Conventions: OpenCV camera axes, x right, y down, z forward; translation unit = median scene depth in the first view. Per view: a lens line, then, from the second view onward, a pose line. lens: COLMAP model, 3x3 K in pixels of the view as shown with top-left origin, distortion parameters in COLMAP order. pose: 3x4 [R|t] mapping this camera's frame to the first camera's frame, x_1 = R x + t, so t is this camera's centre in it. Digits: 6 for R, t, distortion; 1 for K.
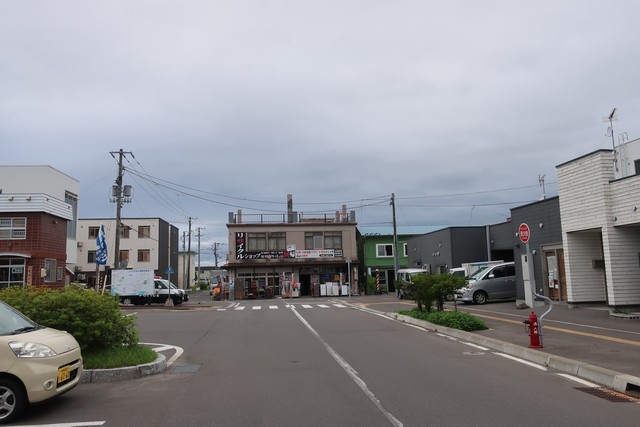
lens RADIAL K [[512.8, 0, 318.6], [0, 512.8, 216.3], [0, 0, 1]] dist [0.006719, -0.016914]
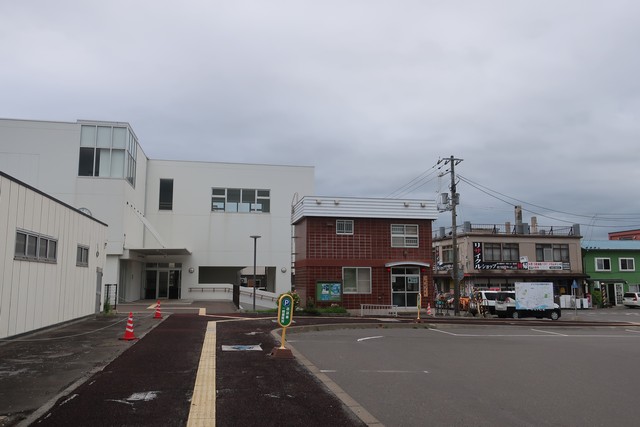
lens RADIAL K [[512.8, 0, 320.3], [0, 512.8, 210.8], [0, 0, 1]] dist [0.006719, -0.016914]
pose [[0.994854, 0.038417, 0.093748, -0.547273], [-0.036811, 0.999145, -0.018803, 0.000740], [-0.094390, 0.015255, 0.995418, 0.041139]]
